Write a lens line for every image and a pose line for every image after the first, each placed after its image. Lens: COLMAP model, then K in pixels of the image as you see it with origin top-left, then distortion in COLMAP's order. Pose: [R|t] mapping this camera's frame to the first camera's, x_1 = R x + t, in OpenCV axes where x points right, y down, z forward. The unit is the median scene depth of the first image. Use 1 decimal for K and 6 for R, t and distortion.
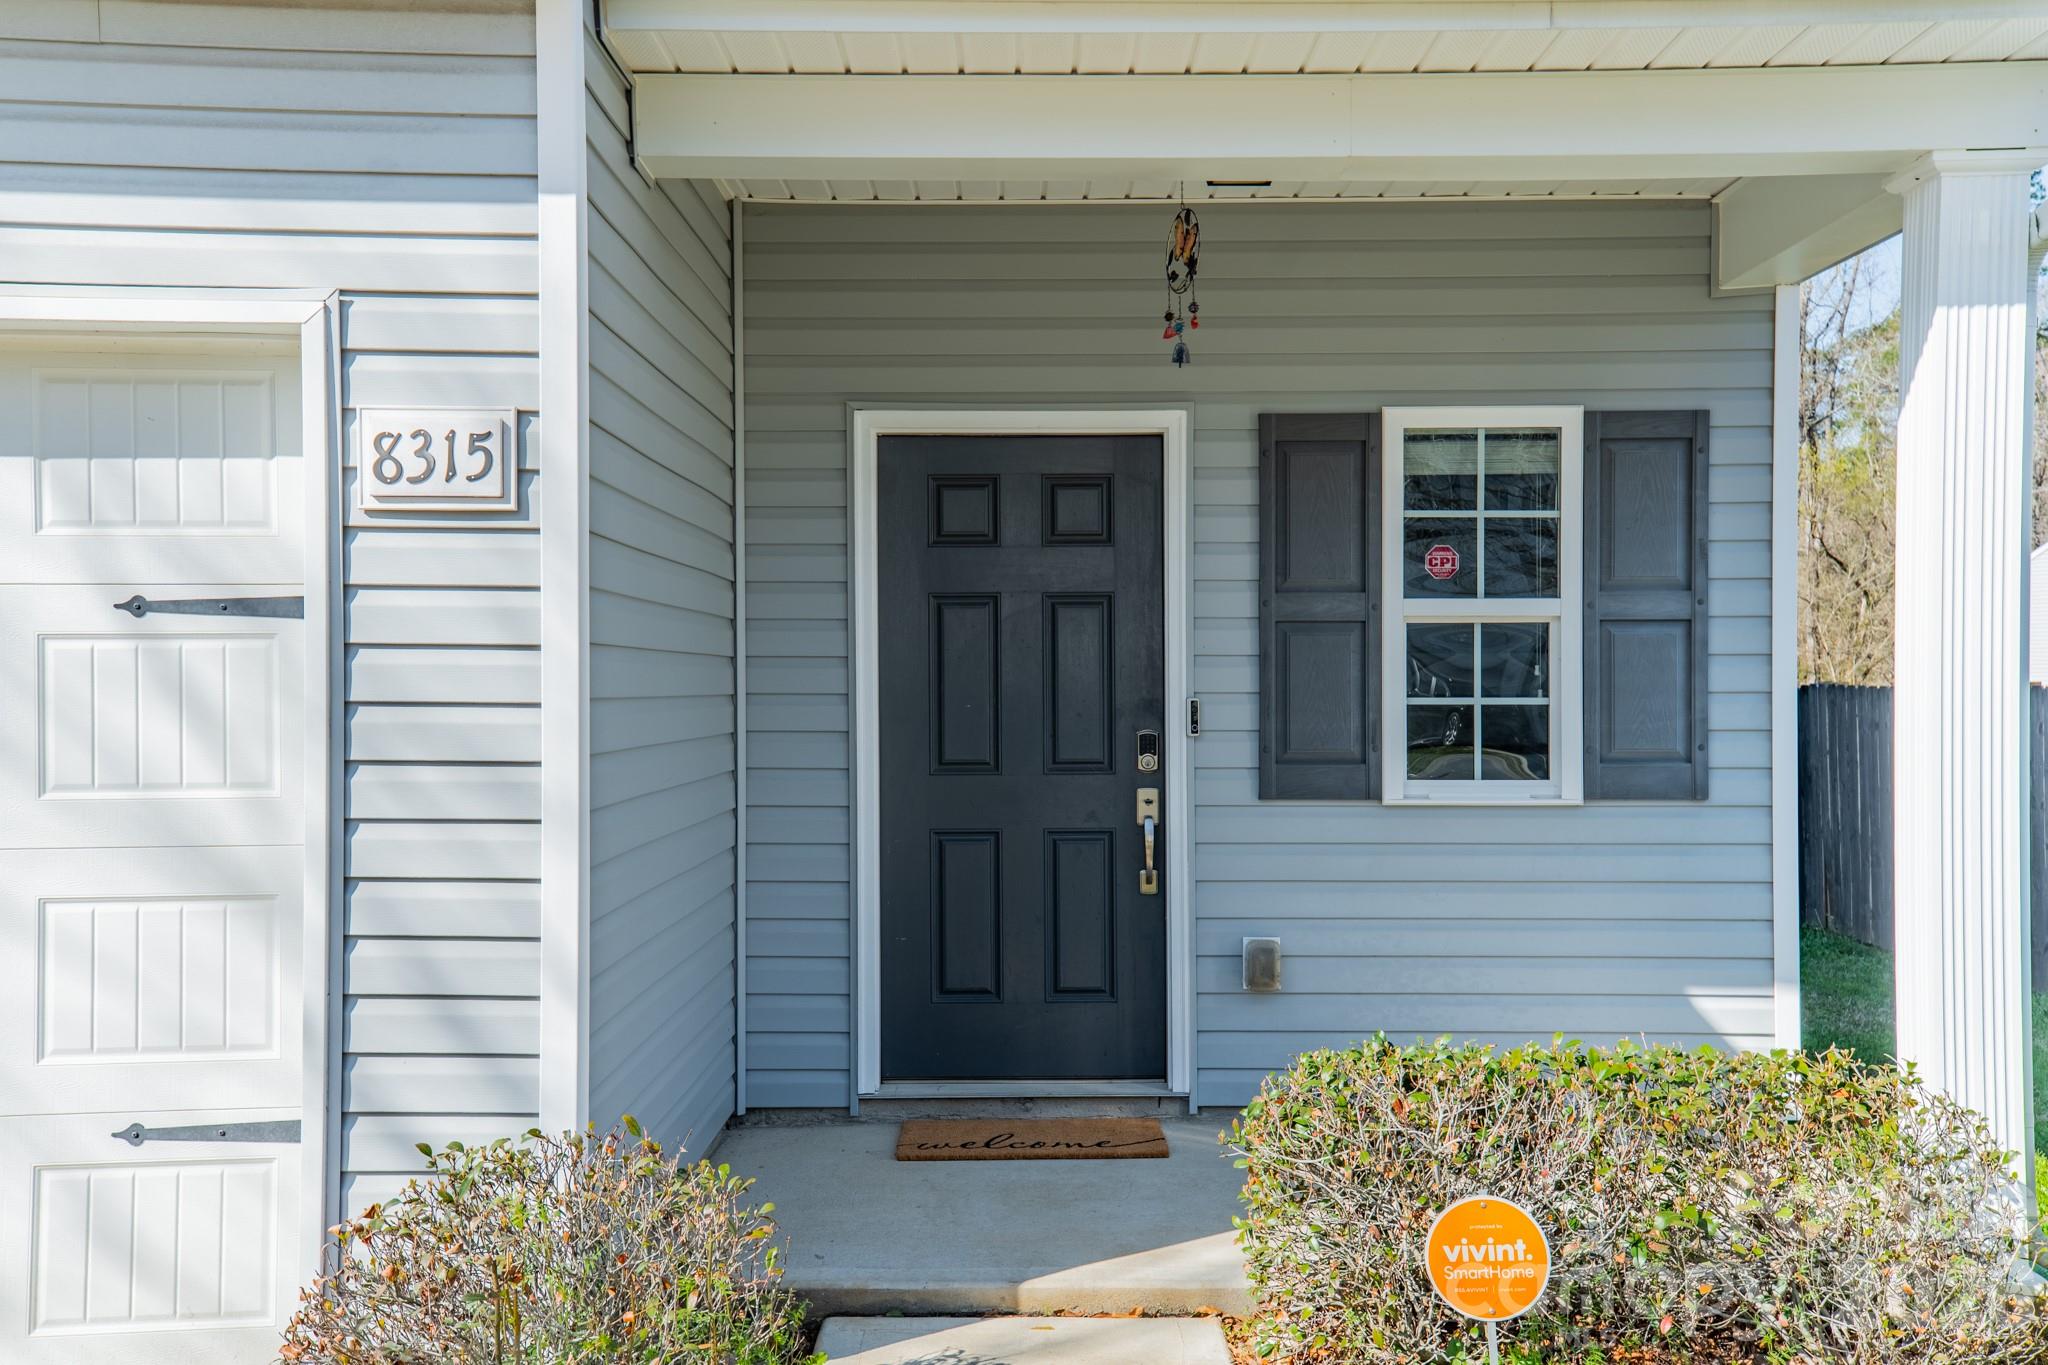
lens RADIAL K [[2007.1, 0, 1034.8], [0, 2007.1, 688.5], [0, 0, 1]] dist [0.090751, 0.157720]
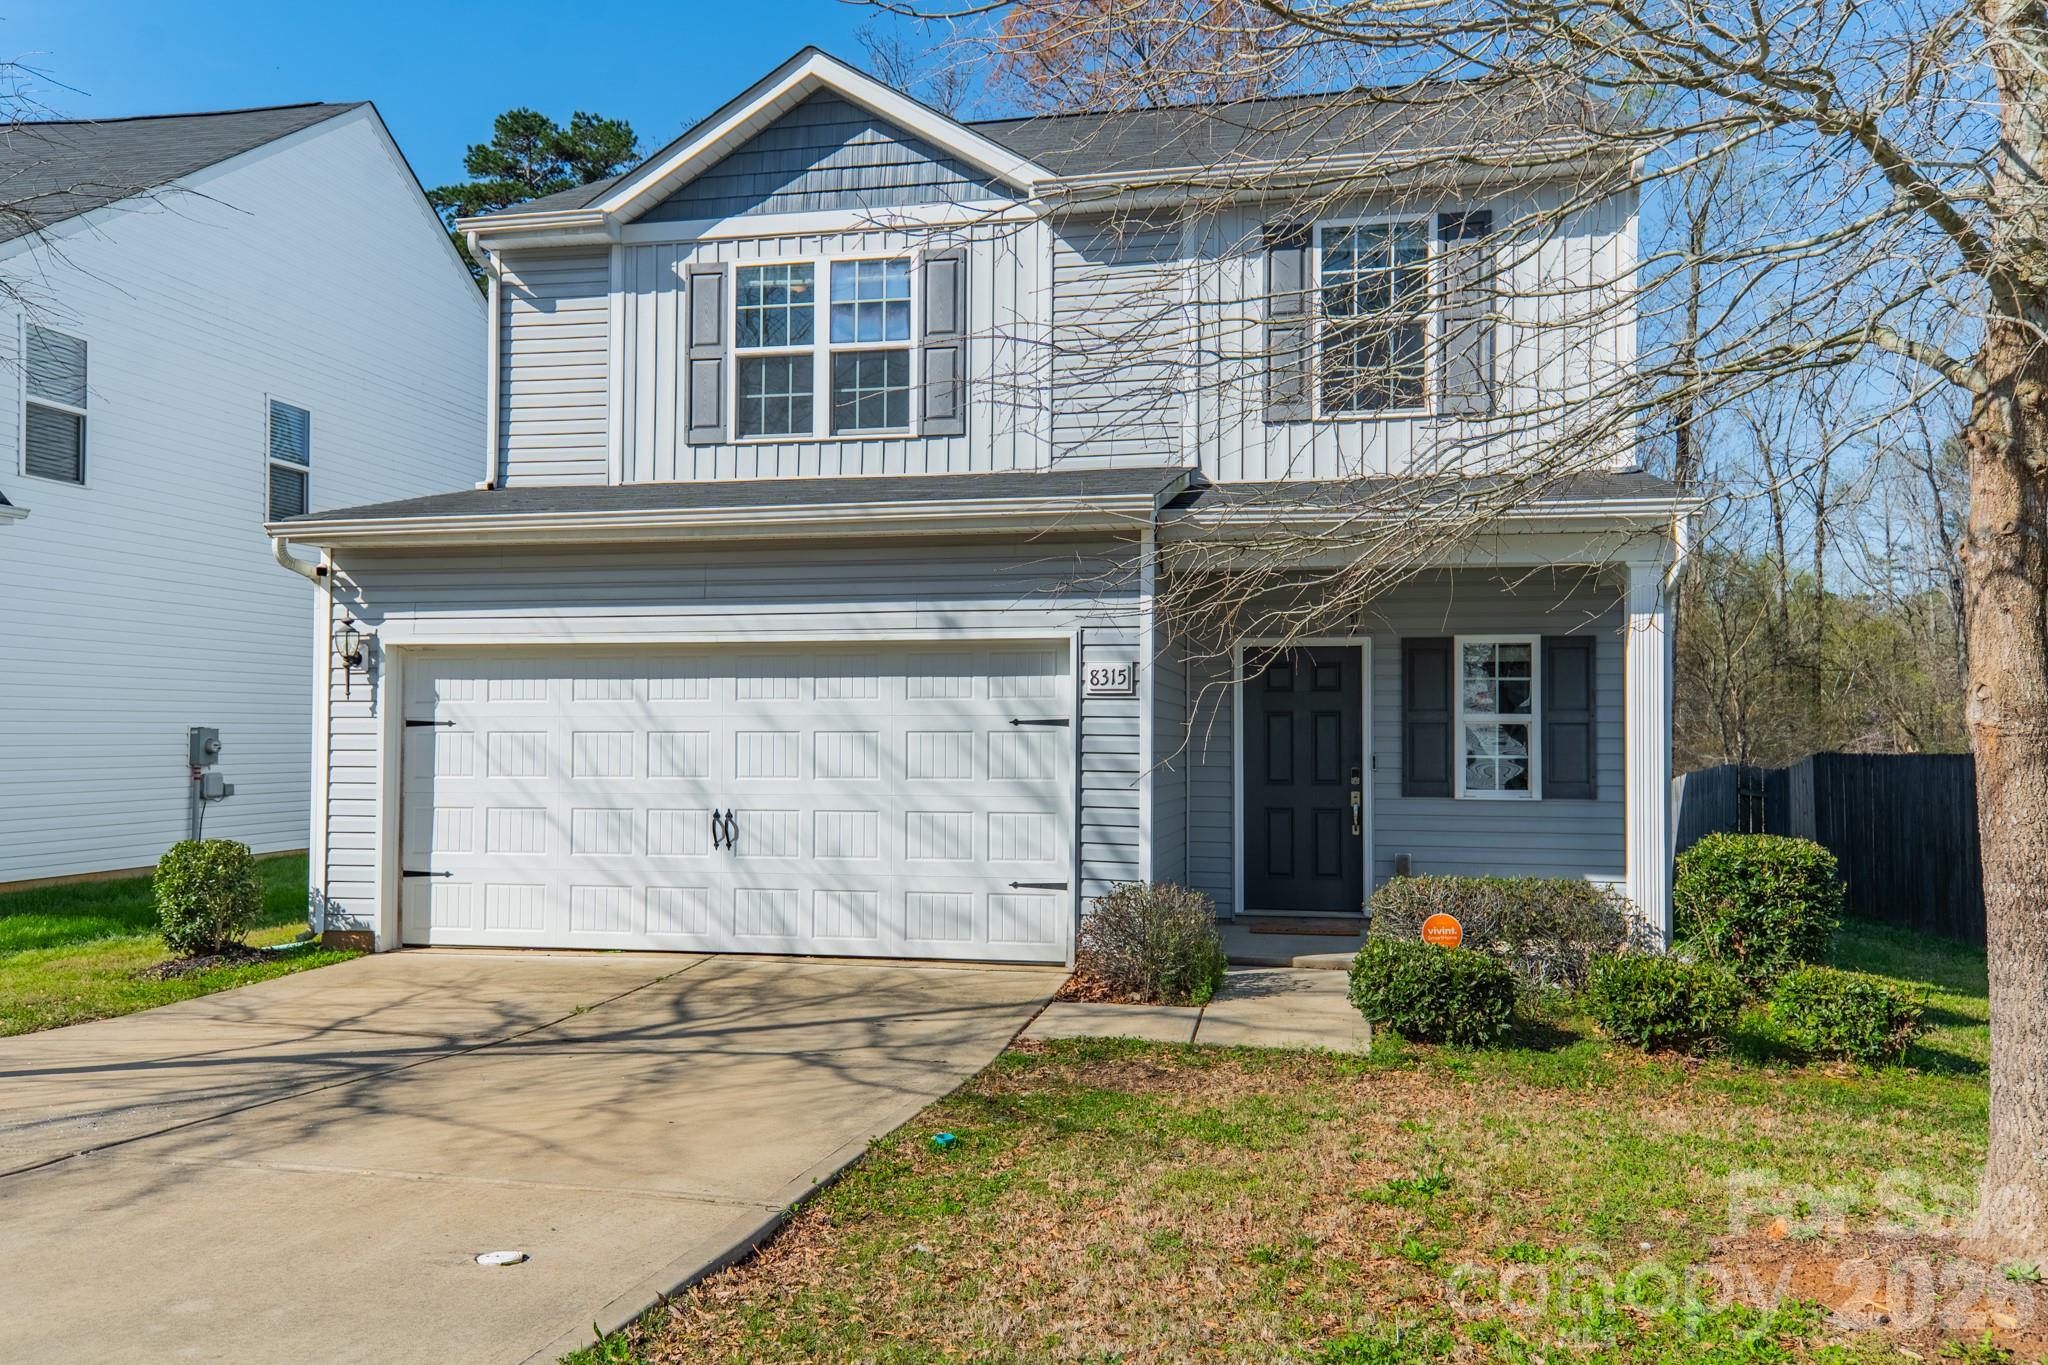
lens RADIAL K [[1590.9, 0, 1015.0], [0, 1590.9, 700.8], [0, 0, 1]] dist [0.033510, 0.080882]
pose [[0.977029, 0.000240, -0.213107, 0.065471], [-0.007030, 0.999491, -0.031105, 0.002829], [0.212991, 0.031888, 0.976534, -0.979792]]
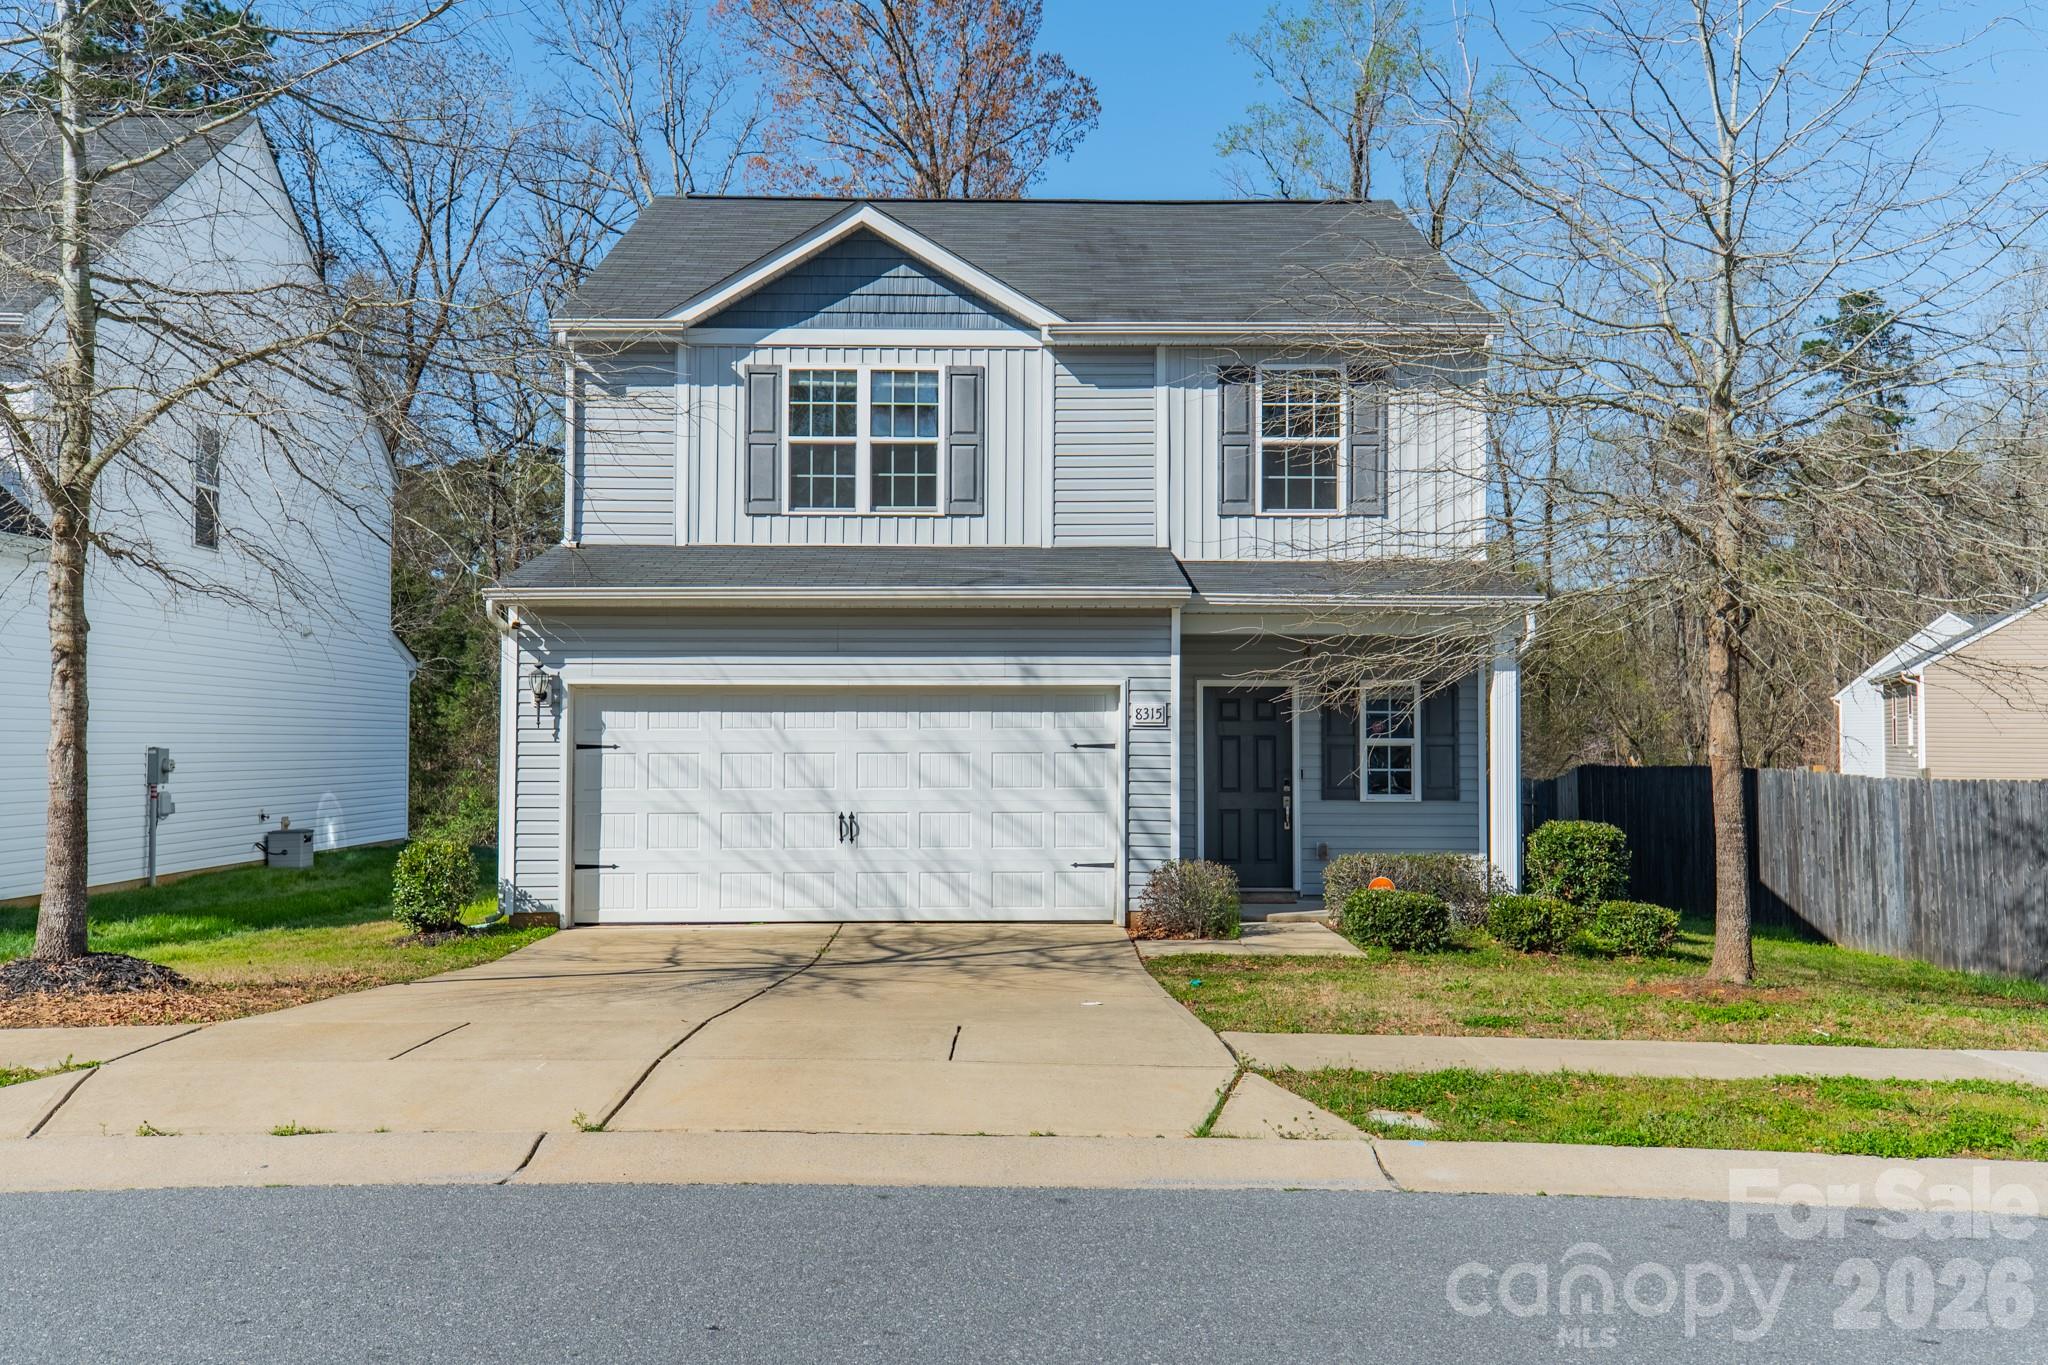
lens RADIAL K [[2007.1, 0, 1034.8], [0, 2007.1, 688.5], [0, 0, 1]] dist [0.090751, 0.157720]
pose [[0.999971, 0.003849, 0.006500, -0.372692], [-0.003596, 0.999251, -0.038533, 0.002445], [-0.006643, 0.038509, 0.999236, -2.242948]]
